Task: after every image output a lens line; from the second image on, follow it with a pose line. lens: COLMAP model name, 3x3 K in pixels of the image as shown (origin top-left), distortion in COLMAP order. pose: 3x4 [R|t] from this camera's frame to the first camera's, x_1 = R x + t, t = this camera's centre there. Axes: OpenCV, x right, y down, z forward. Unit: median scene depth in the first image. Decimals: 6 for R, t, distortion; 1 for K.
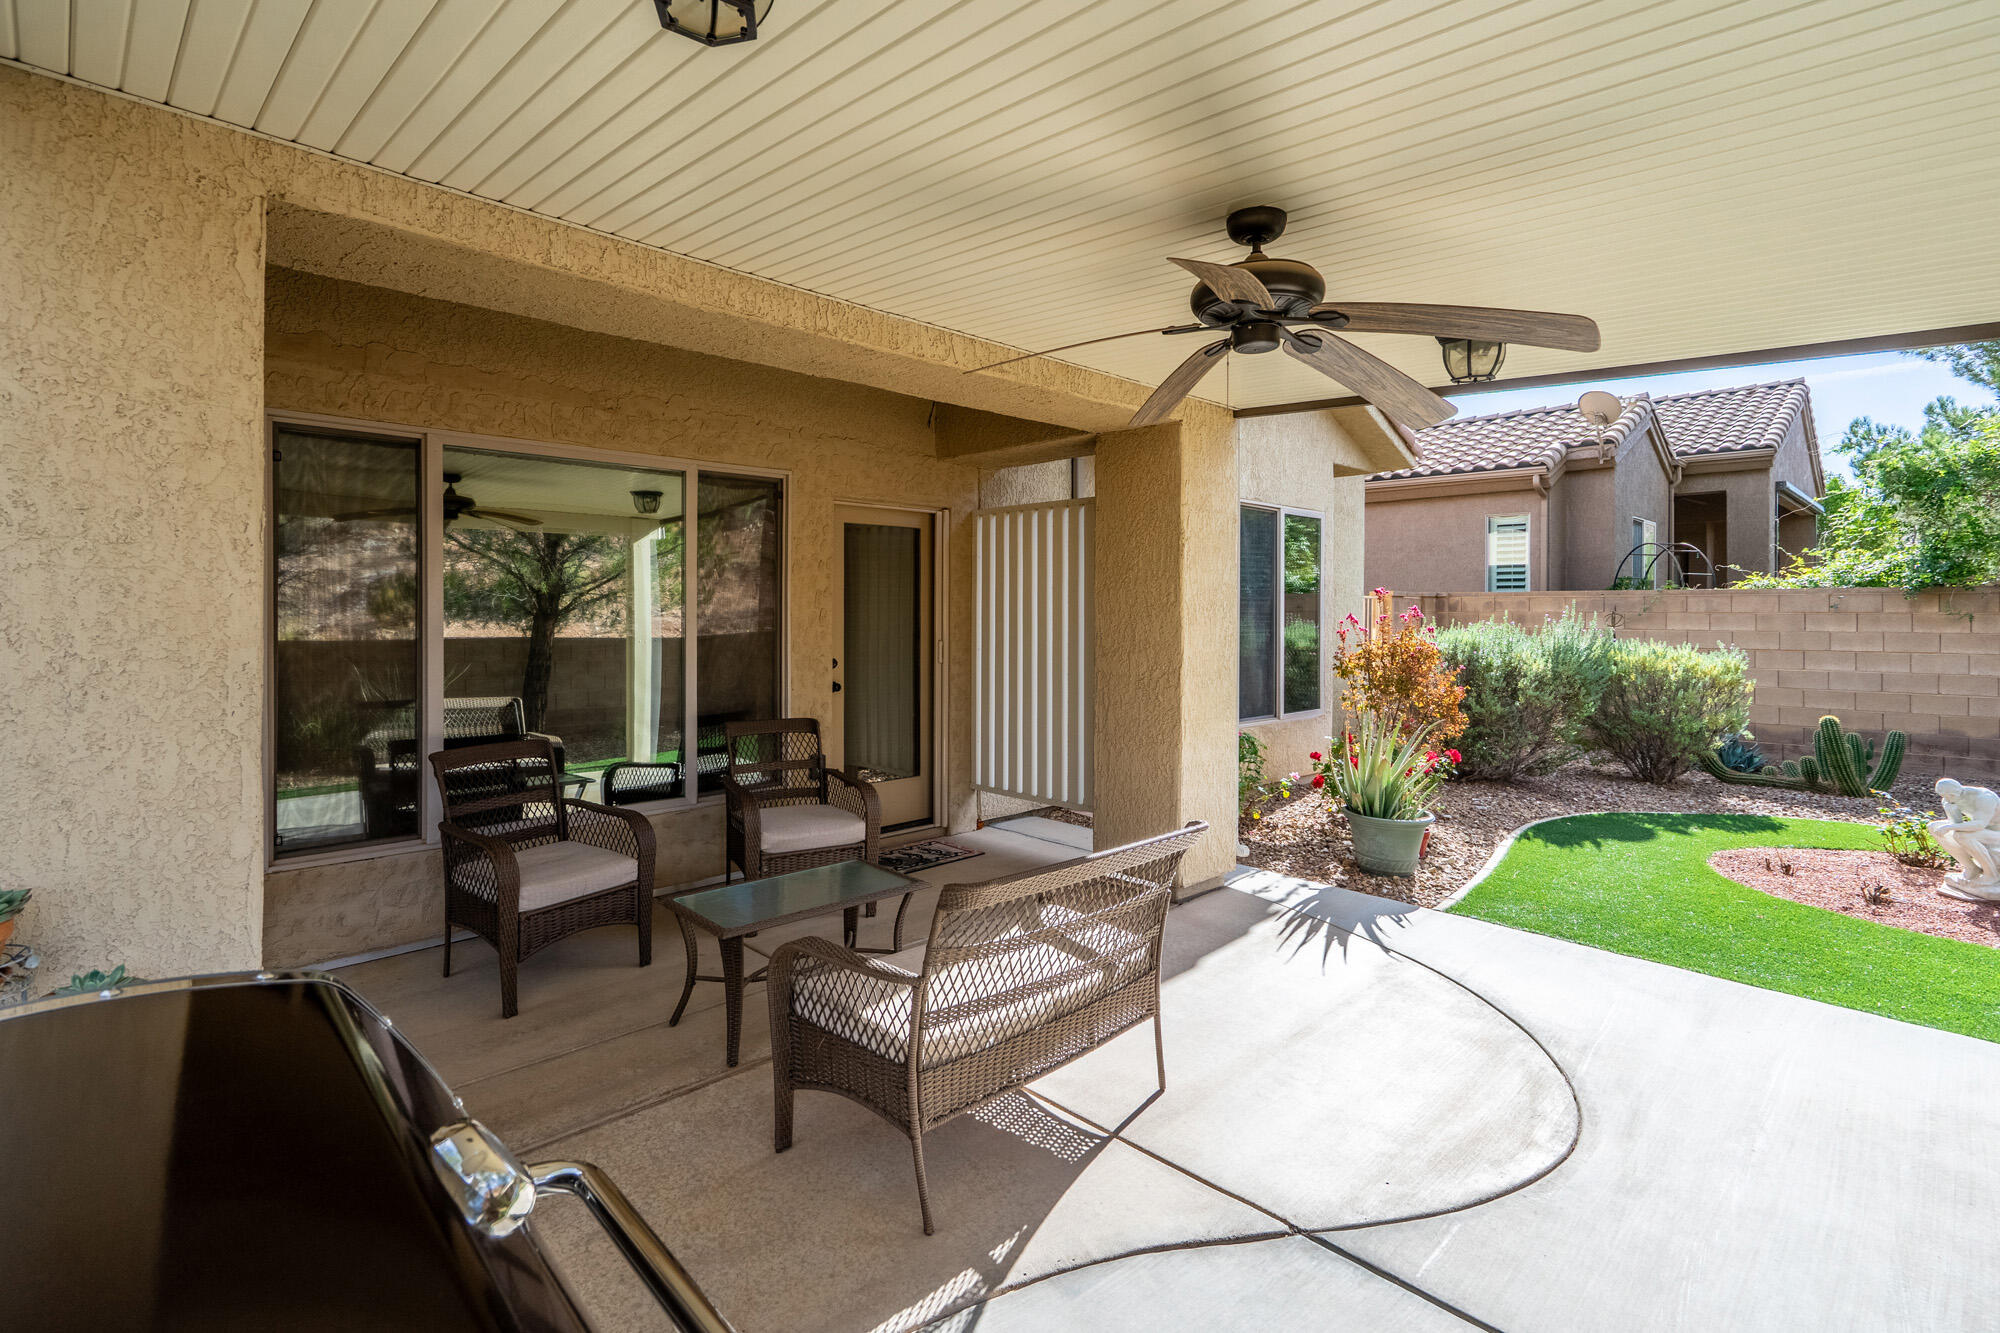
lens RADIAL K [[965.6, 0, 928.0], [0, 965.6, 606.3], [0, 0, 1]] dist [0.003702, 0.000736]
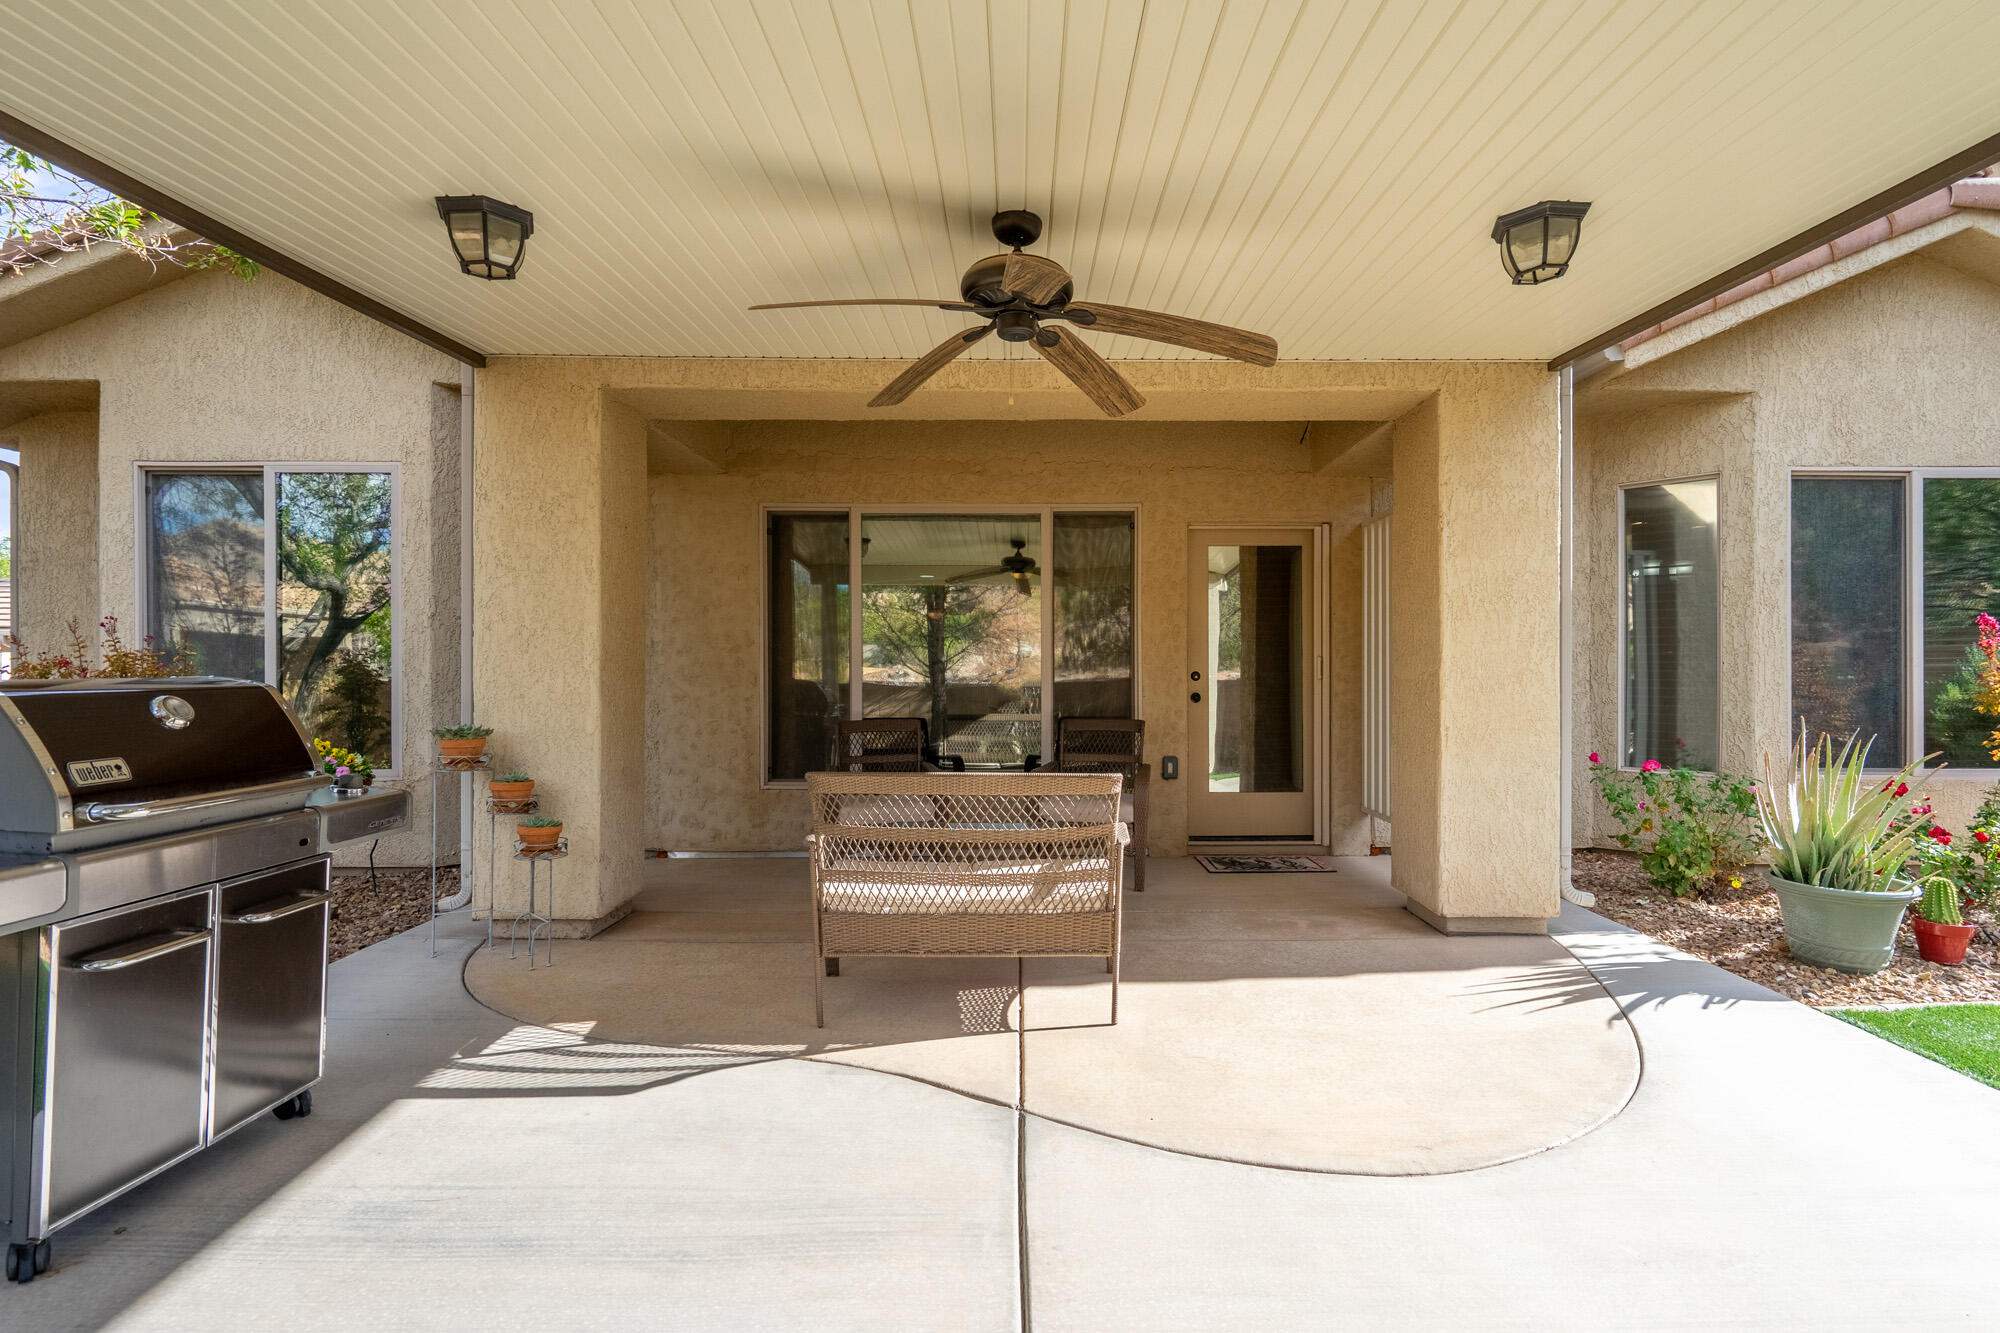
lens RADIAL K [[947.8, 0, 1005.2], [0, 947.8, 672.4], [0, 0, 1]] dist [-0.001751, 0.000071]
pose [[0.729835, -0.003576, -0.683614, 0.782988], [0.001699, 0.999993, -0.003418, 0.096582], [0.683621, 0.001333, 0.729836, 0.124427]]
